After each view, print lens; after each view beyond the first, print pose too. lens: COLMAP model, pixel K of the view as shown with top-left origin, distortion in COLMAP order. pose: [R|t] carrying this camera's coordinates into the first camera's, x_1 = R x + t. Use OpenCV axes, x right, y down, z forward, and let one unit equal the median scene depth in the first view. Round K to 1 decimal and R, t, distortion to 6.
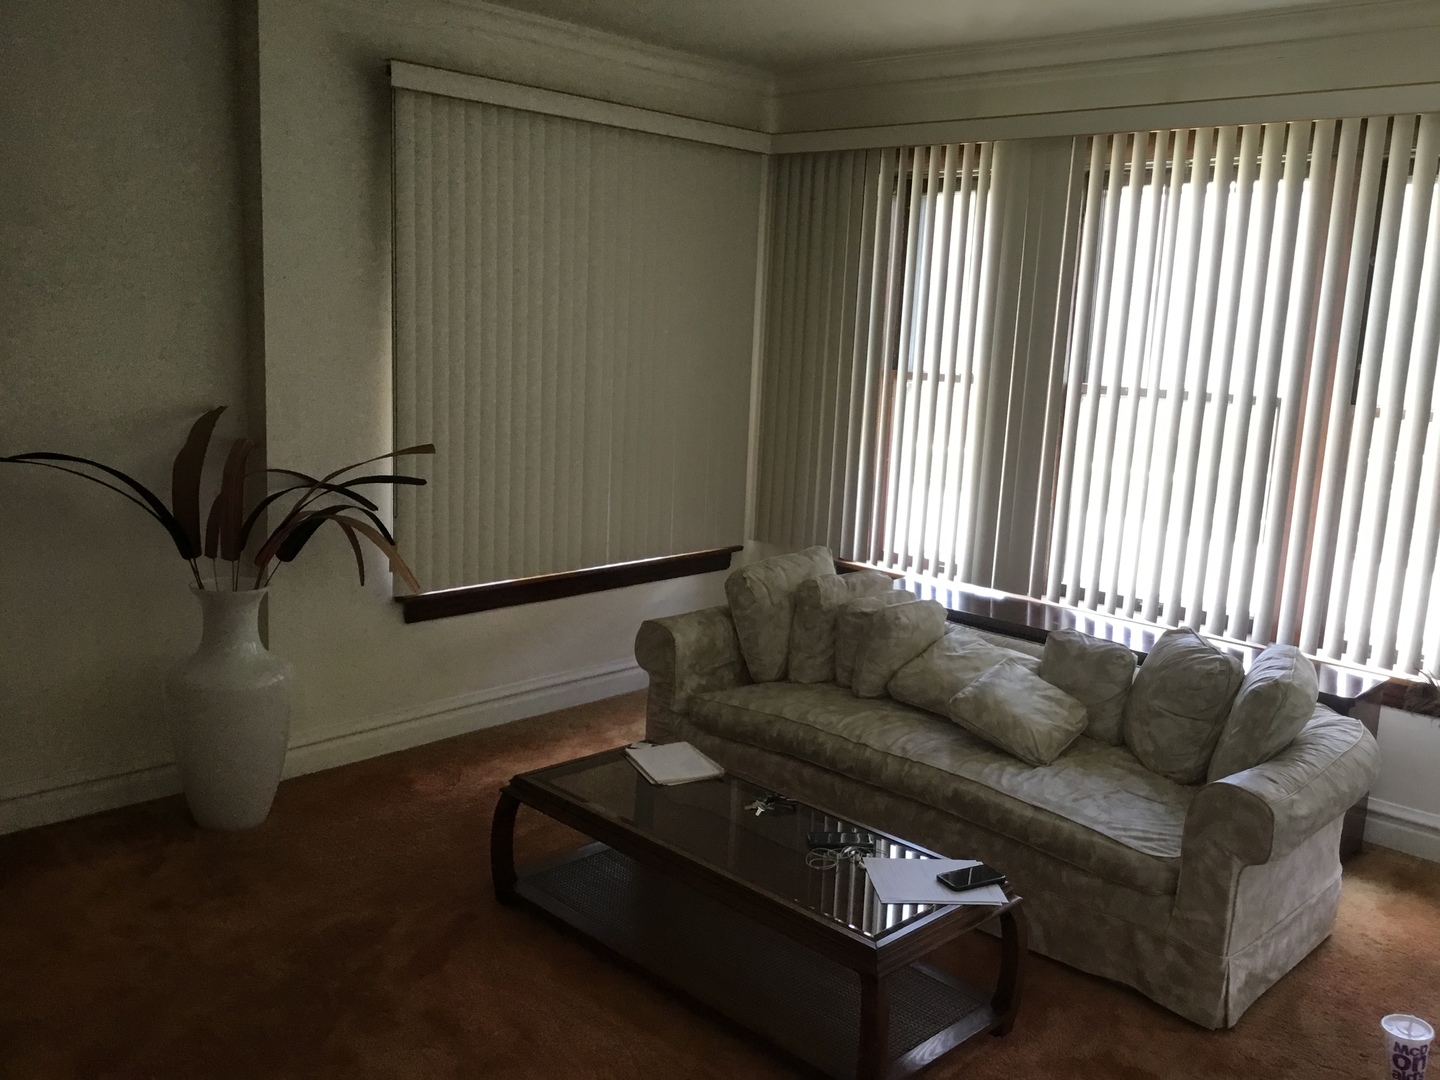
lens RADIAL K [[1270.3, 0, 720.0], [0, 1270.3, 540.0], [0, 0, 1]] dist [0.112230, -0.195171]
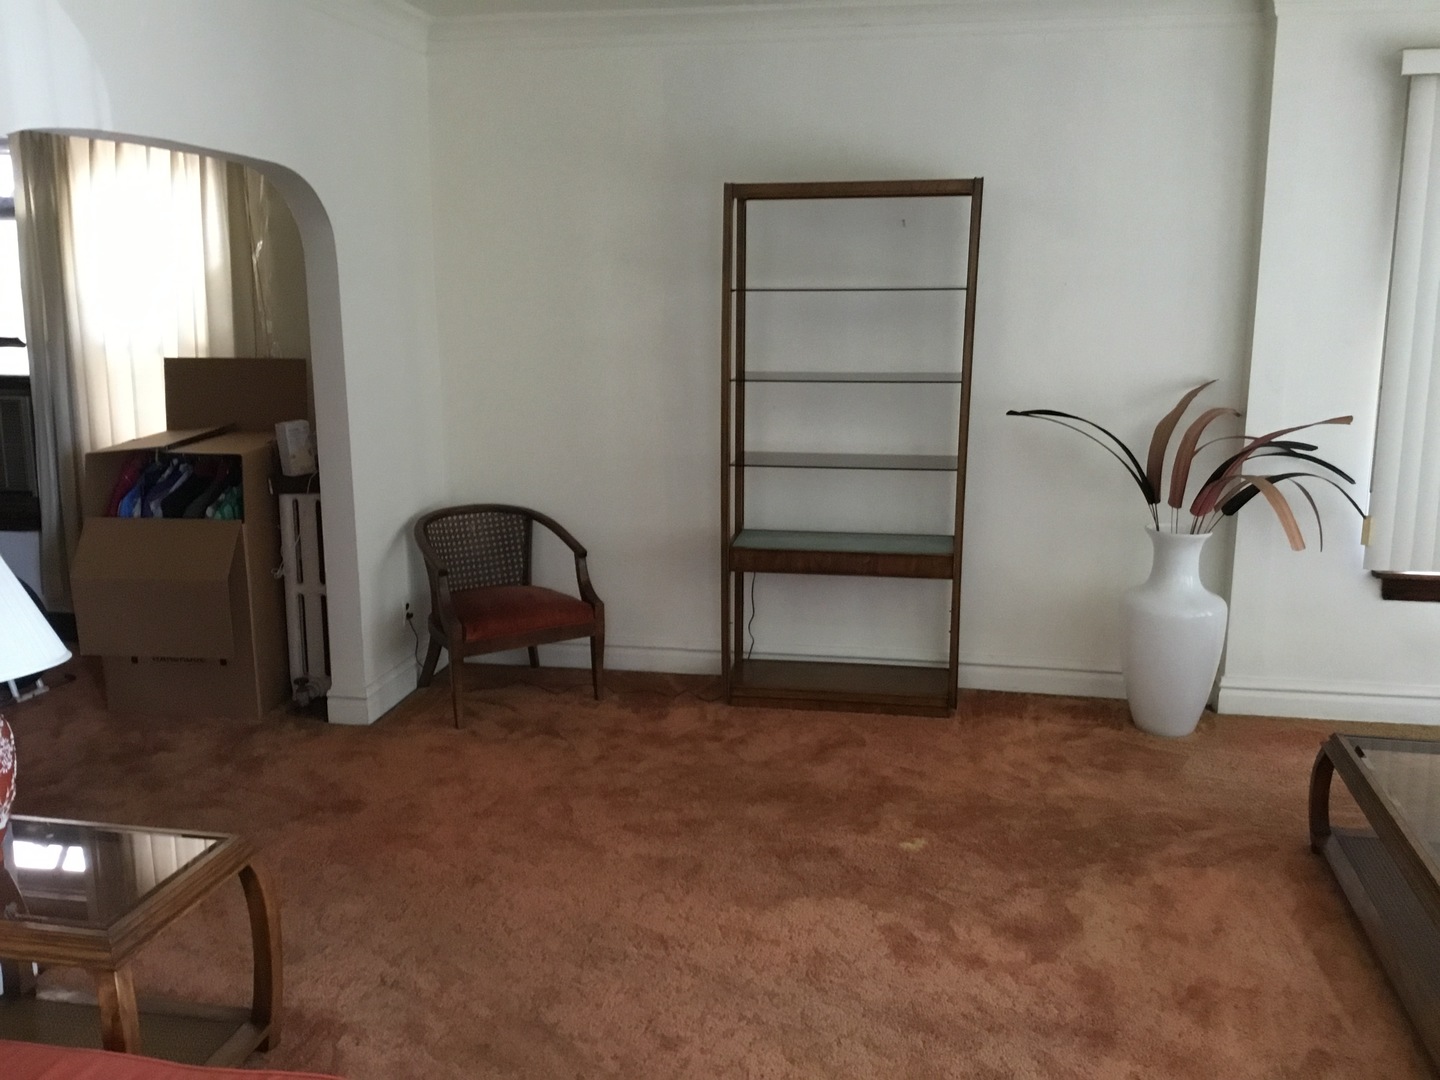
lens RADIAL K [[1270.3, 0, 720.0], [0, 1270.3, 540.0], [0, 0, 1]] dist [0.112230, -0.195171]
pose [[0.536758, 0.119766, -0.835193, 0.382549], [-0.121405, 0.990537, 0.064018, 0.020379], [0.834956, 0.067035, 0.546219, 0.000164]]
